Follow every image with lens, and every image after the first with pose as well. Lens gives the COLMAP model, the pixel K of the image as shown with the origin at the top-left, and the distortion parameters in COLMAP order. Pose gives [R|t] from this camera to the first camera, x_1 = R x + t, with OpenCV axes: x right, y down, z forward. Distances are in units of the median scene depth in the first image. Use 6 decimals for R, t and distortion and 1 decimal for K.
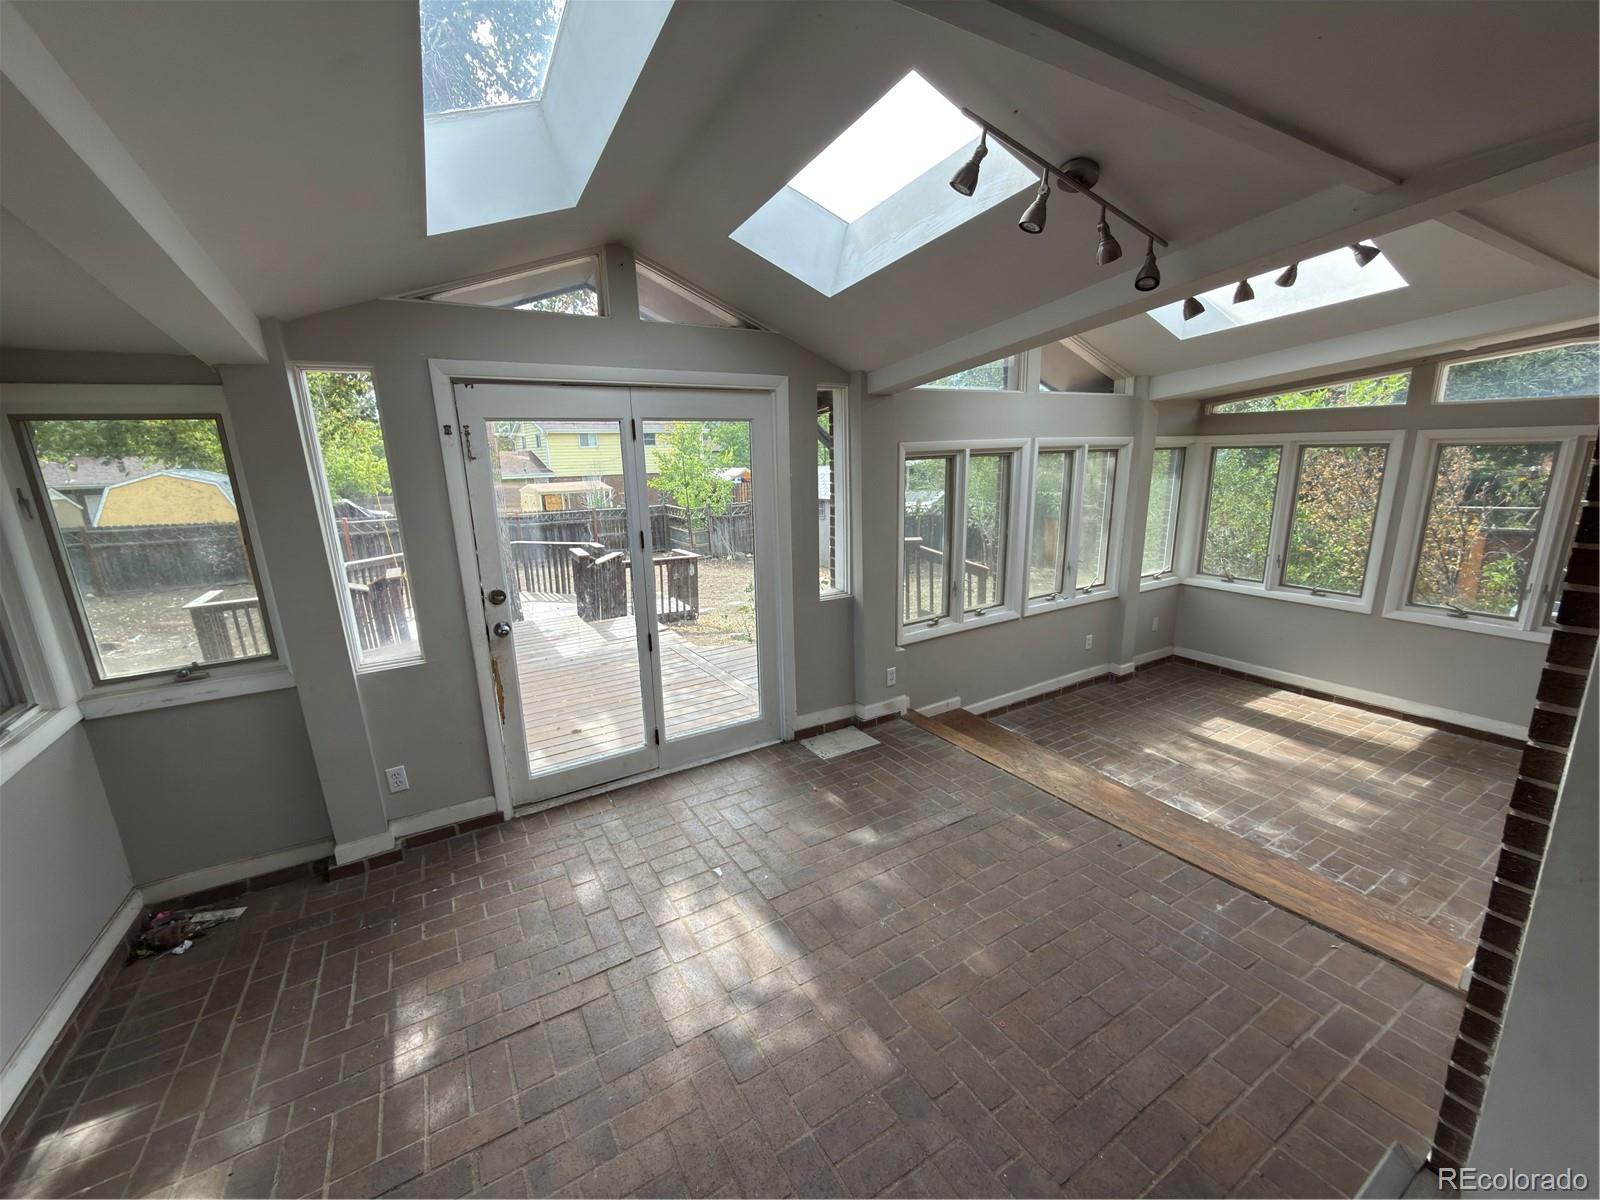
lens RADIAL K [[639.9, 0, 793.5], [0, 639.9, 601.9], [0, 0, 1]] dist [-0.002679, -0.000048]
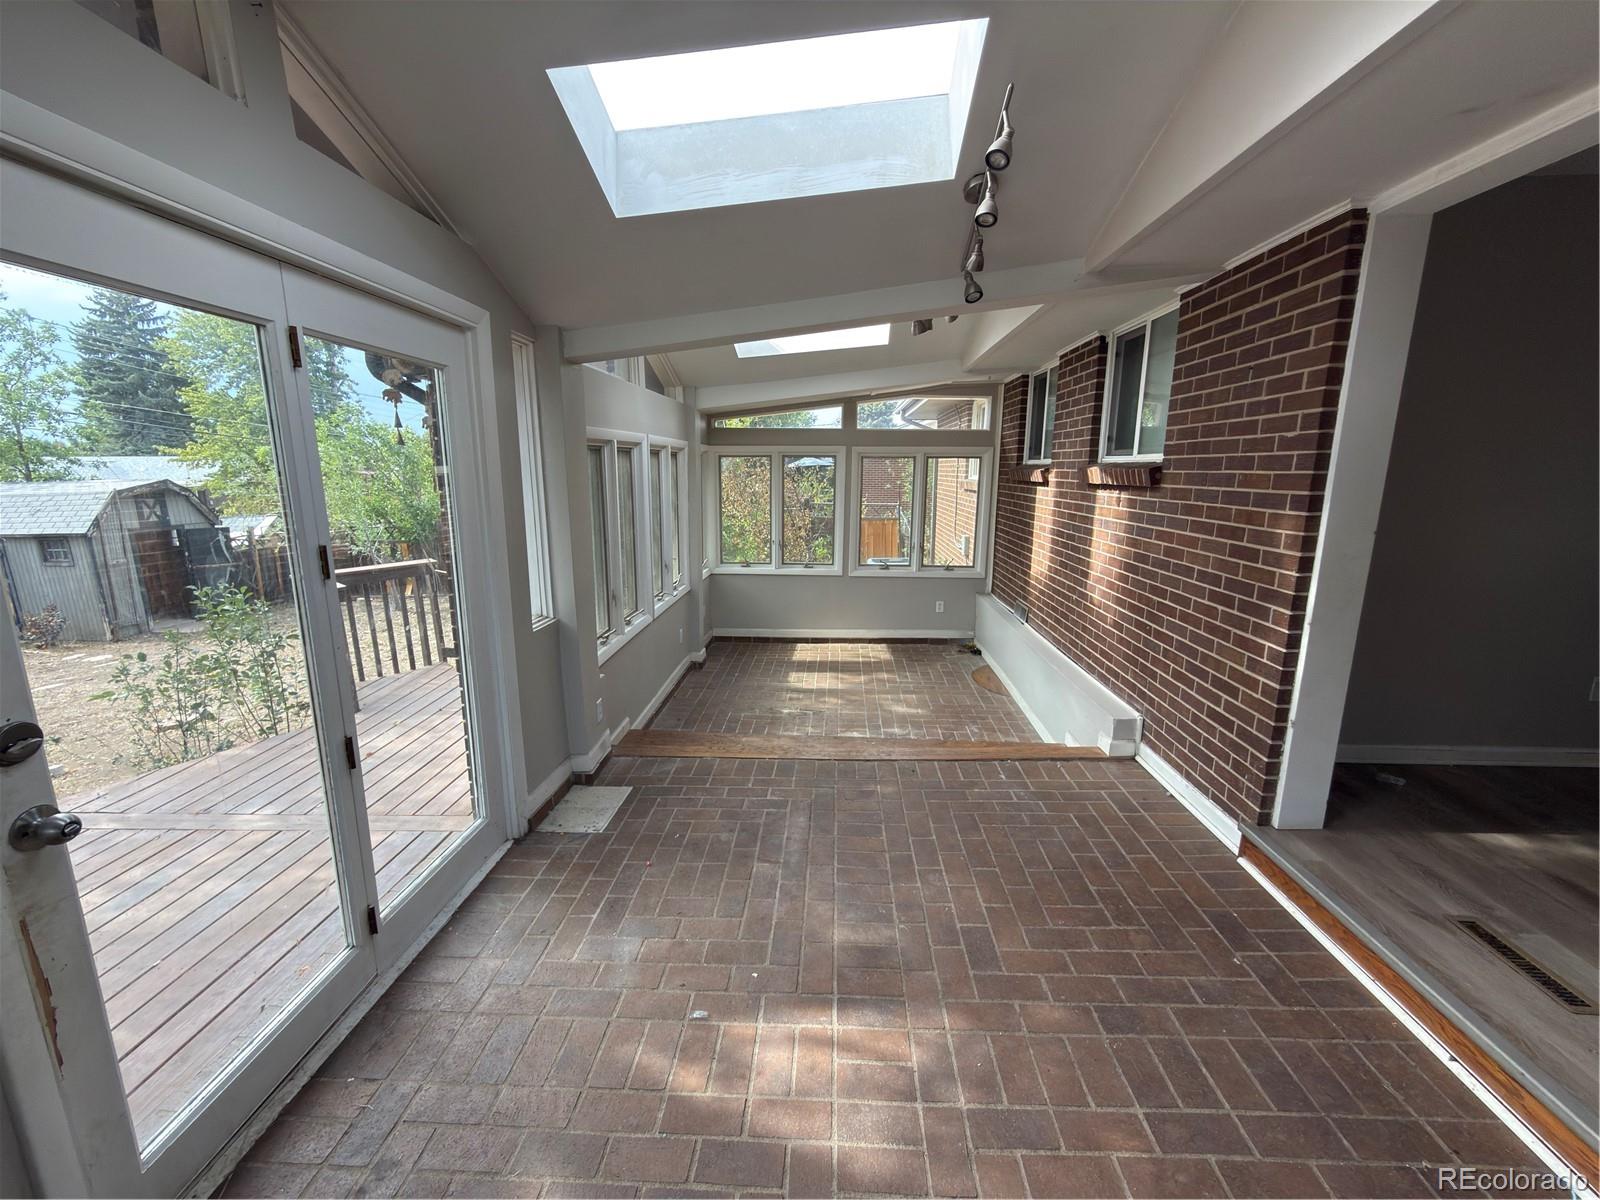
lens RADIAL K [[639.9, 0, 799.5], [0, 639.9, 605.7], [0, 0, 1]] dist [-0.002679, -0.000048]
pose [[0.554181, -0.150955, 0.818594, -0.342244], [0.176297, 0.982394, 0.061810, -0.020470], [-0.813513, 0.110062, 0.571037, 0.292401]]
